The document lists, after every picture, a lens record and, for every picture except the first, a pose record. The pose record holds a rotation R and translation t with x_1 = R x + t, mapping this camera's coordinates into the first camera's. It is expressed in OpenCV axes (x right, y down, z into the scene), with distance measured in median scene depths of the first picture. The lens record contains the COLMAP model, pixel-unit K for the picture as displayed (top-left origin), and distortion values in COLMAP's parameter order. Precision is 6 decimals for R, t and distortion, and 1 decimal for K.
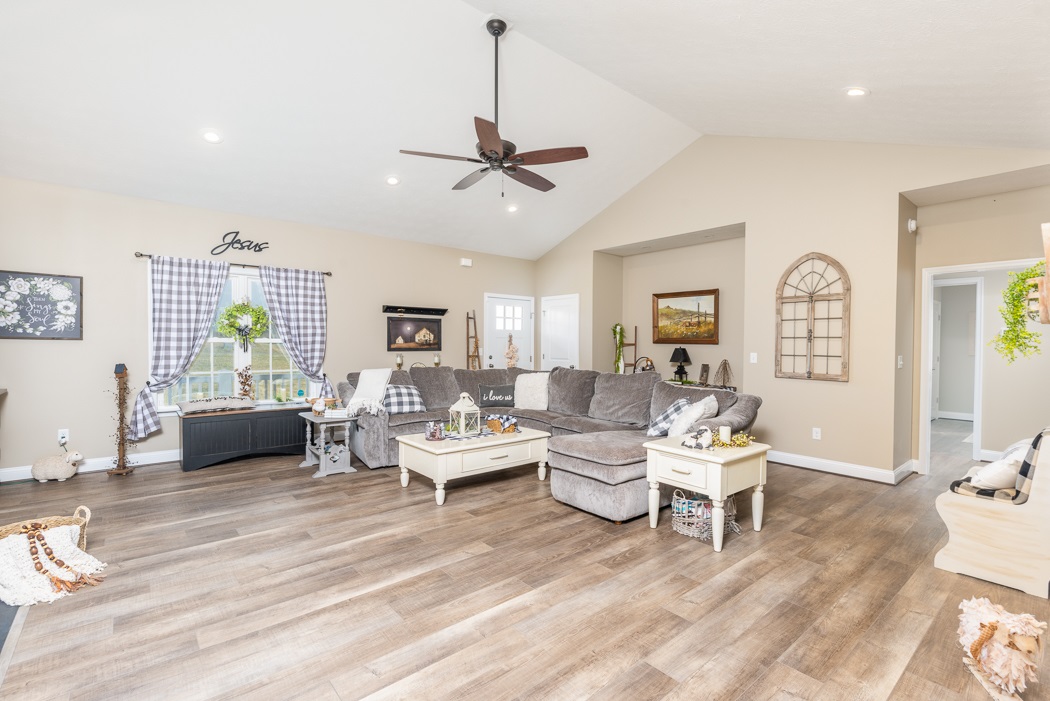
lens RADIAL K [[455.5, 0, 520.5], [0, 455.5, 351.2], [0, 0, 1]] dist [-0.003153, -0.000653]
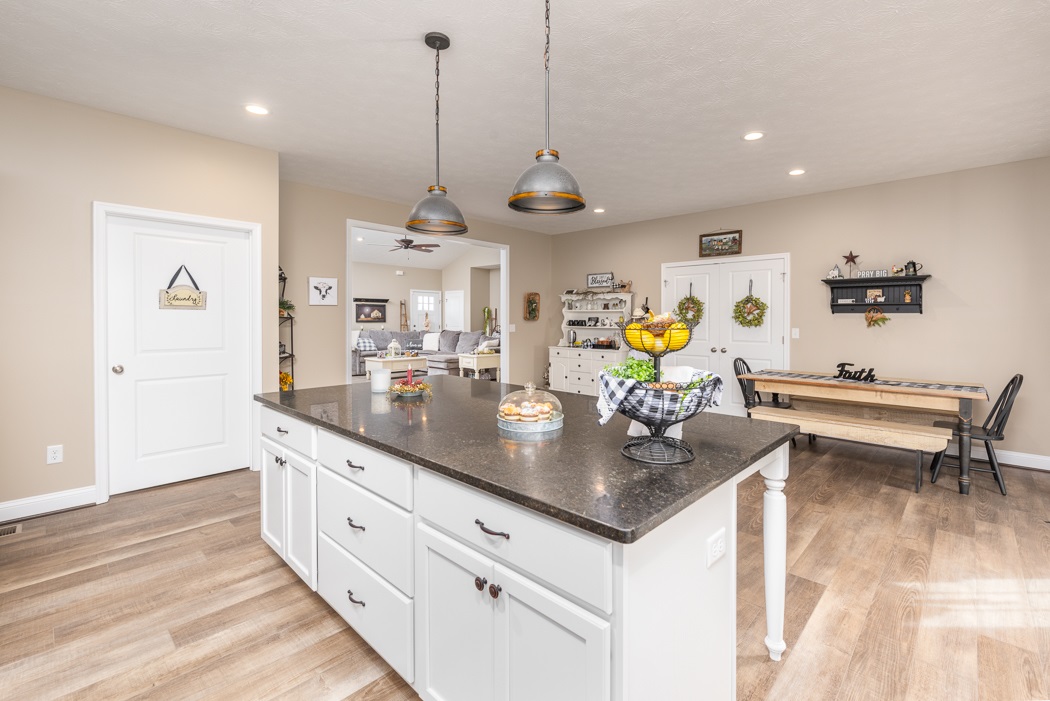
lens RADIAL K [[455.5, 0, 520.5], [0, 455.5, 341.1], [0, 0, 1]] dist [-0.003153, -0.000653]
pose [[0.995424, -0.007608, 0.095254, 0.193254], [0.004685, 0.999512, 0.030869, 0.021921], [-0.095443, -0.030281, 0.994974, -0.889317]]
